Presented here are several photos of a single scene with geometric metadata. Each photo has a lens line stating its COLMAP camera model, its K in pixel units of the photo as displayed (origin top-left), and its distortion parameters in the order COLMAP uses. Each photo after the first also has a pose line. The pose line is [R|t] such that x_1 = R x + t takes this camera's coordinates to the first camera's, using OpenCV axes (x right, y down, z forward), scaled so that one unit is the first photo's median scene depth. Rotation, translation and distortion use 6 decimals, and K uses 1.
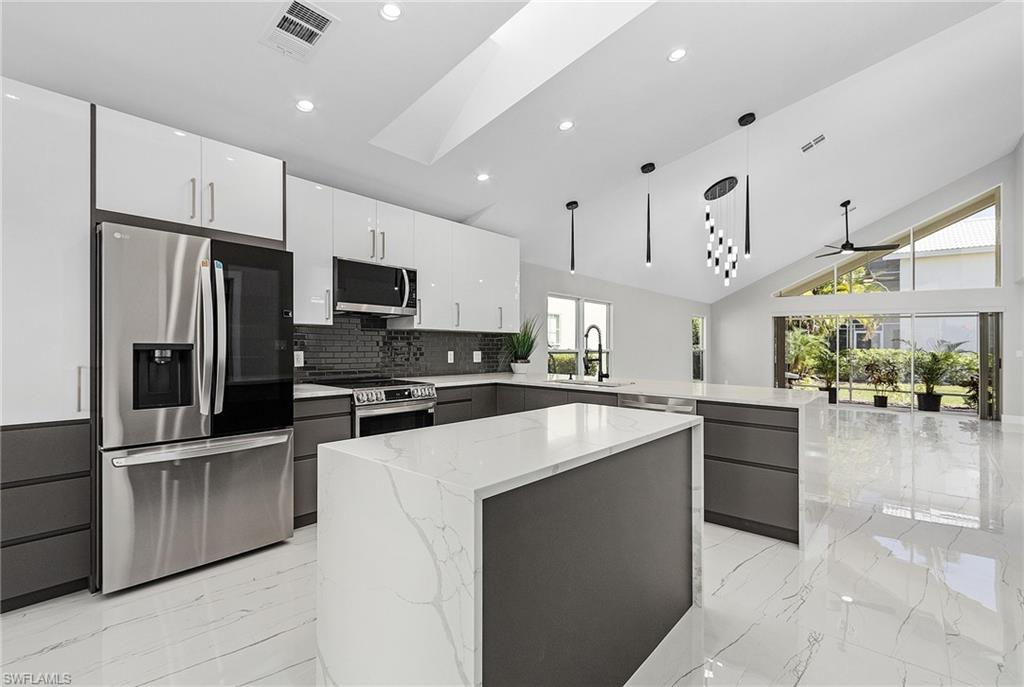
lens RADIAL K [[485.2, 0, 513.1], [0, 485.2, 340.3], [0, 0, 1]] dist [0.010238, -0.002534]
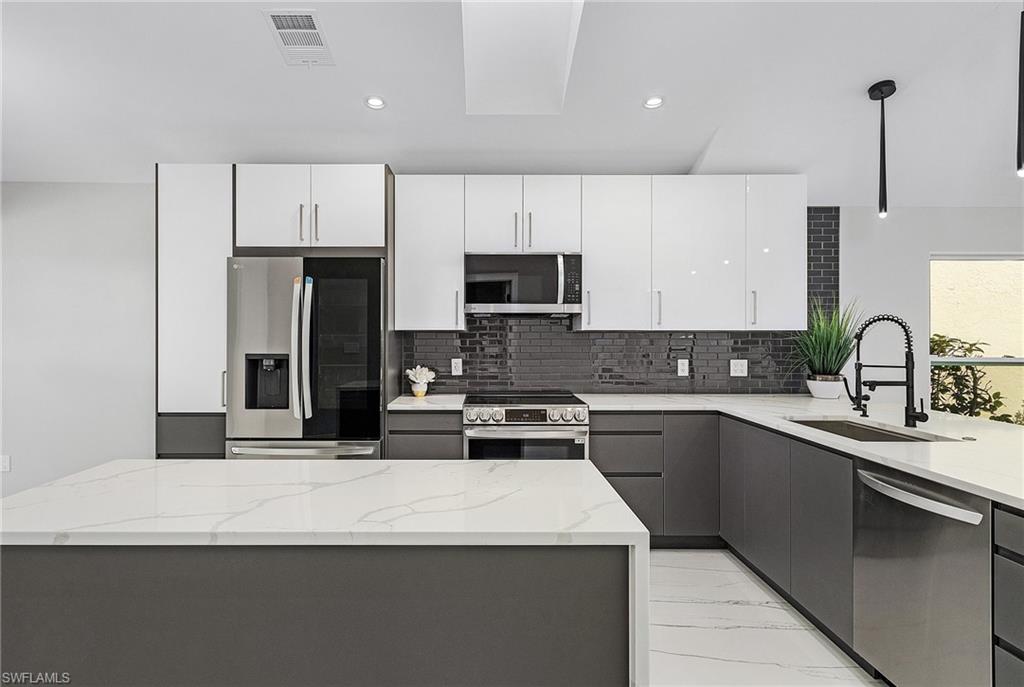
lens RADIAL K [[589.2, 0, 509.7], [0, 589.2, 334.6], [0, 0, 1]] dist [0.019768, -0.000471]
pose [[0.644058, -0.011377, -0.764892, 0.479277], [0.012866, 0.999909, -0.004039, -0.016944], [0.764868, -0.007240, 0.644146, 0.351704]]
